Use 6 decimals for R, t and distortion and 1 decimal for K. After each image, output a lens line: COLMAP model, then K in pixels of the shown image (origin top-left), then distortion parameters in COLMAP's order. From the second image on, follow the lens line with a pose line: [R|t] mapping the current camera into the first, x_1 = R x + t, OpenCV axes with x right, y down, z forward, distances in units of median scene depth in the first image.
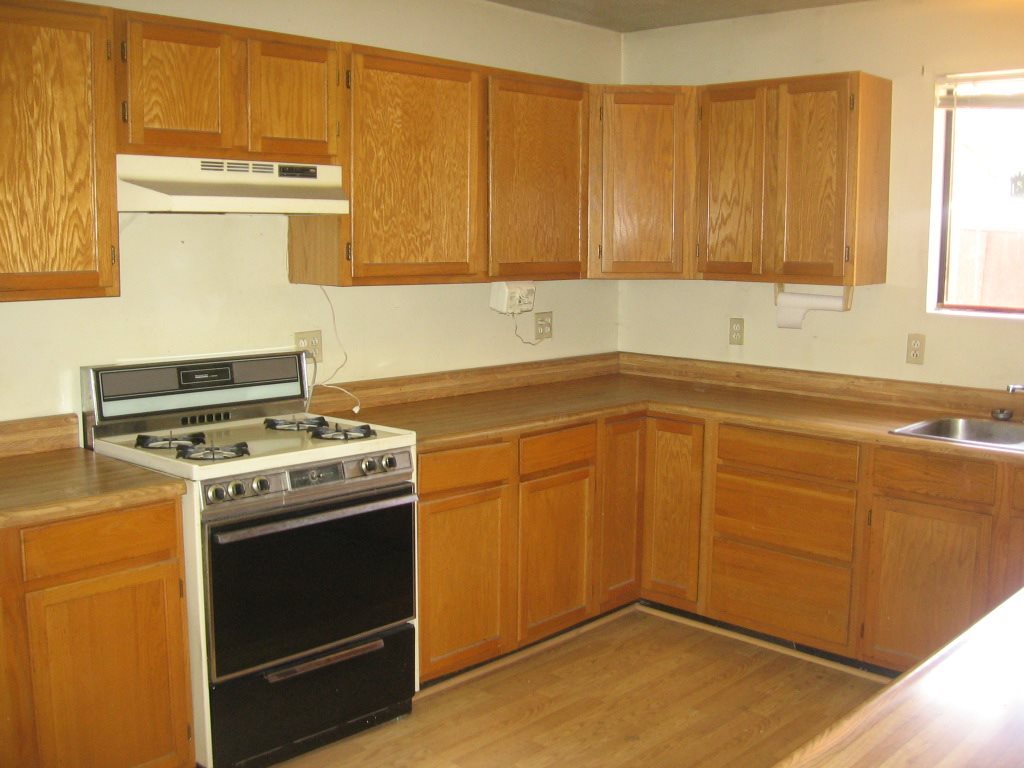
lens RADIAL K [[1076.5, 0, 508.2], [0, 1076.5, 377.2], [0, 0, 1]] dist [-0.095760, 0.000000]
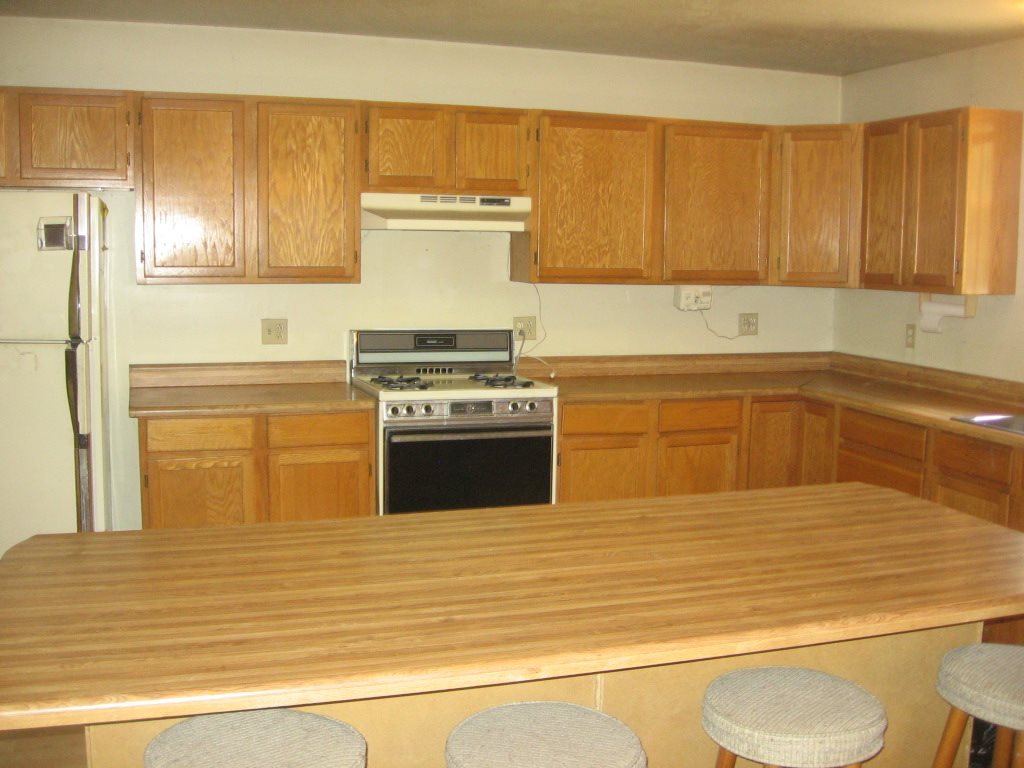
lens RADIAL K [[1076.5, 0, 513.2], [0, 1076.5, 394.1], [0, 0, 1]] dist [-0.095760, 0.000000]
pose [[0.889761, 0.065917, -0.451641, 0.452386], [-0.066454, 0.997681, 0.014695, 0.039184], [0.451563, 0.016939, 0.892078, -0.248472]]
